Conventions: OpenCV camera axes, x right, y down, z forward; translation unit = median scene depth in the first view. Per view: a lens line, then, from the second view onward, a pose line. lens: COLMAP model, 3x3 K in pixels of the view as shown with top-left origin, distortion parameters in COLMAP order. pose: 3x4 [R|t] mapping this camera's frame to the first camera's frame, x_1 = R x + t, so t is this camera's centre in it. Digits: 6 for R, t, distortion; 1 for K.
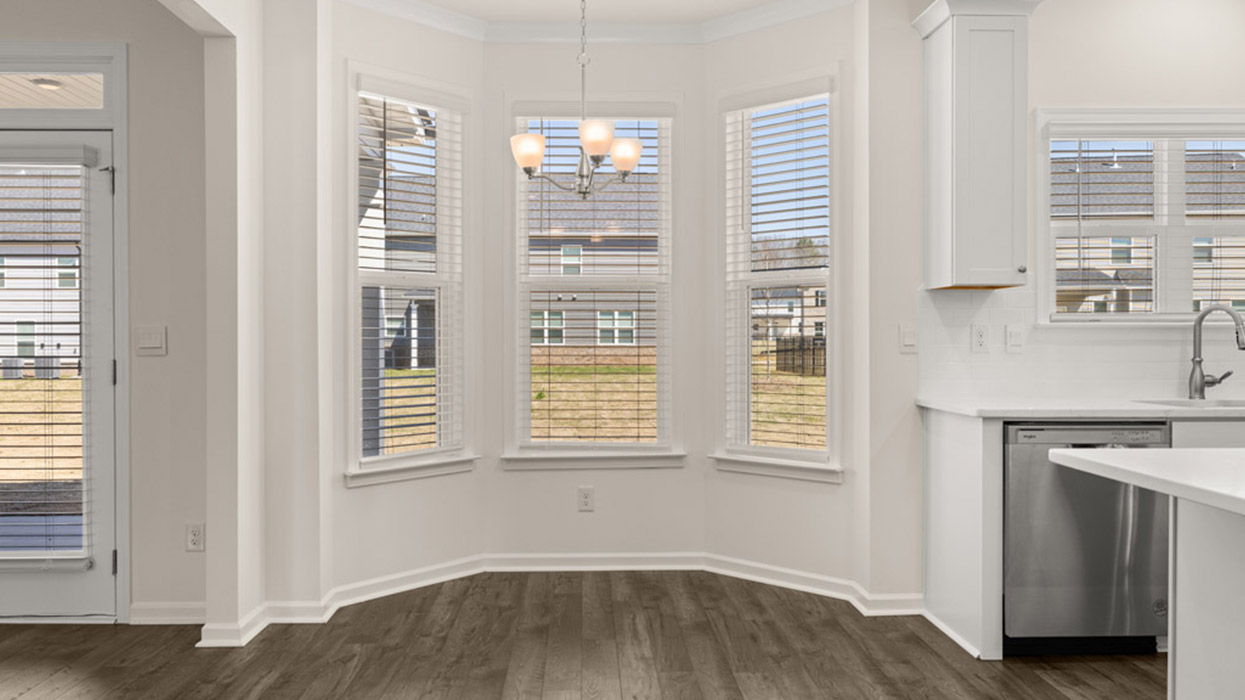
lens RADIAL K [[961.0, 0, 622.5], [0, 961.0, 350.0], [0, 0, 1]] dist [0.001987, 0.000119]
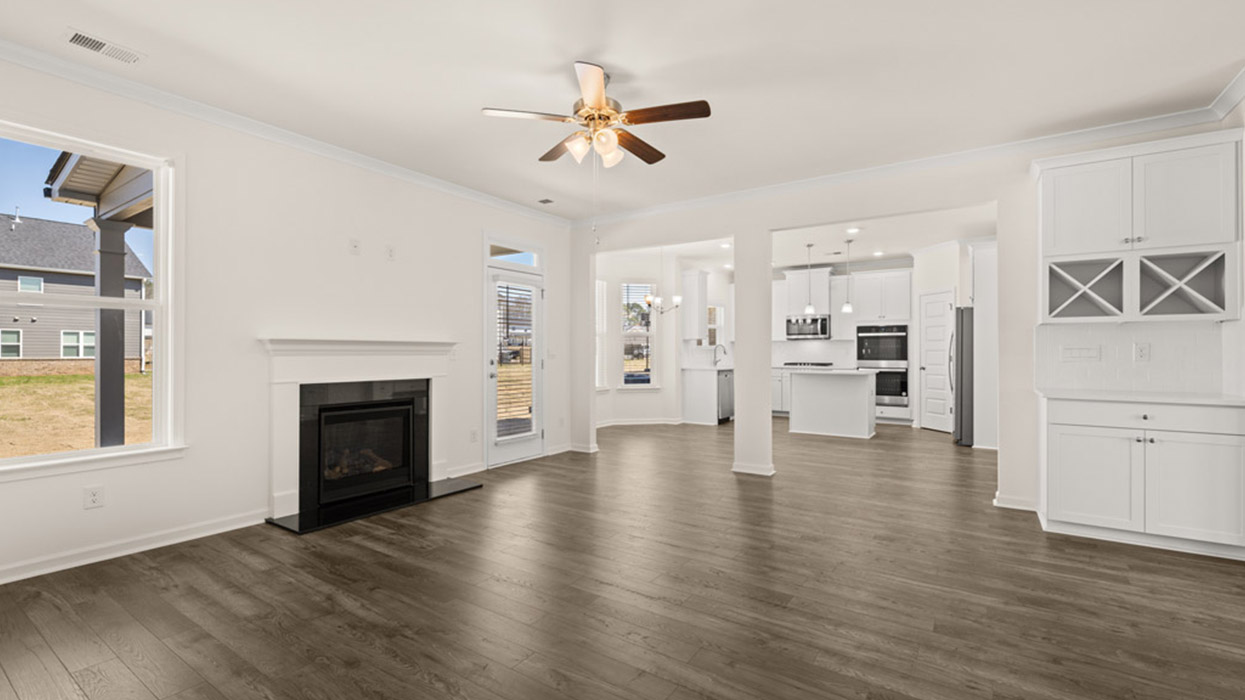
lens RADIAL K [[533.8, 0, 619.8], [0, 533.8, 352.7], [0, 0, 1]] dist [-0.001832, -0.000125]
pose [[0.587076, -0.000756, 0.809532, -1.613085], [0.010918, 0.999916, -0.006984, 0.002601], [-0.809459, 0.012938, 0.587034, -0.068833]]
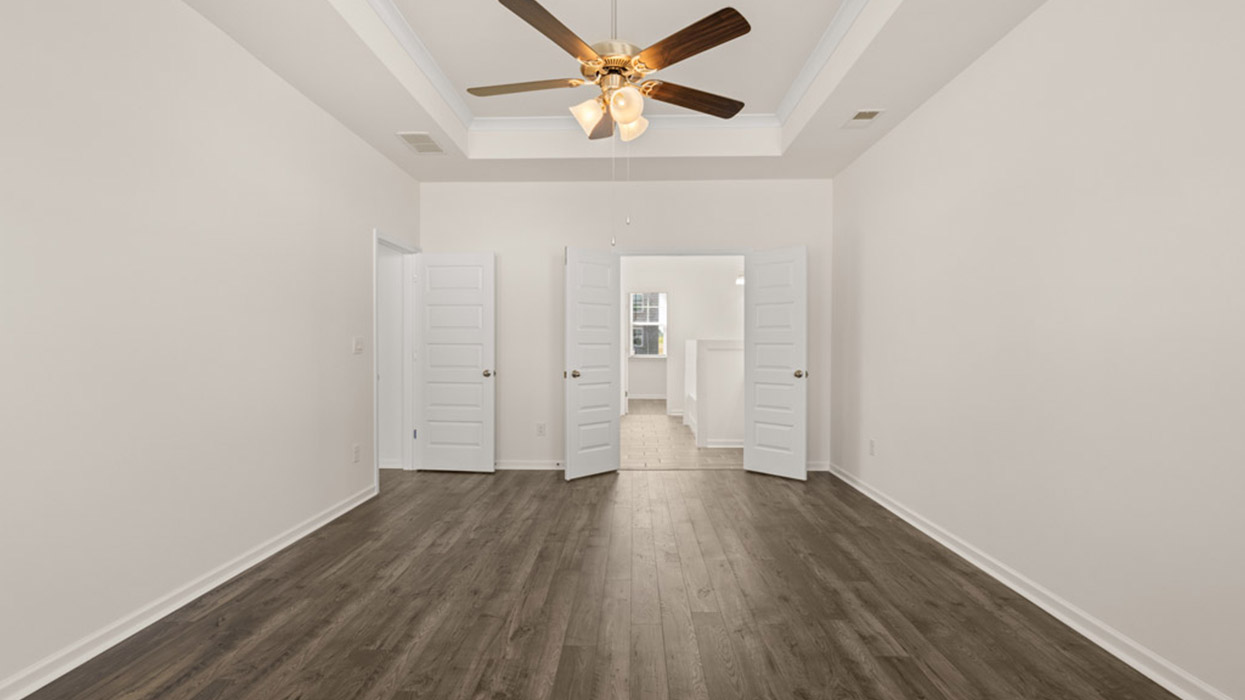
lens RADIAL K [[533.8, 0, 619.8], [0, 533.8, 352.7], [0, 0, 1]] dist [-0.001832, -0.000125]
pose [[-0.997804, -0.000529, 0.066233, -0.402793], [0.001059, 0.999713, 0.023934, -0.020916], [-0.066226, 0.023952, -0.997517, 1.654564]]
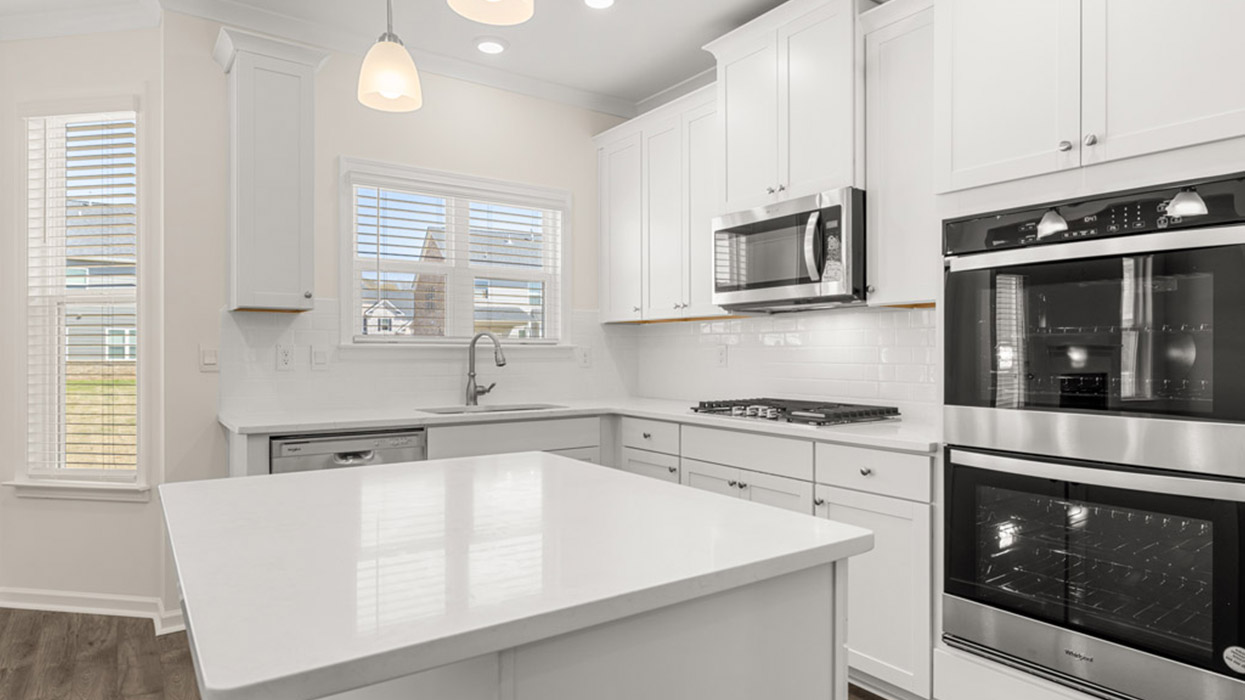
lens RADIAL K [[693.4, 0, 623.9], [0, 693.4, 355.6], [0, 0, 1]] dist [-0.001100, -0.001048]
pose [[0.831397, 0.000846, 0.555678, 0.257179], [0.004767, 0.999951, -0.008654, -0.005338], [-0.555658, 0.009844, 0.831353, 0.130827]]
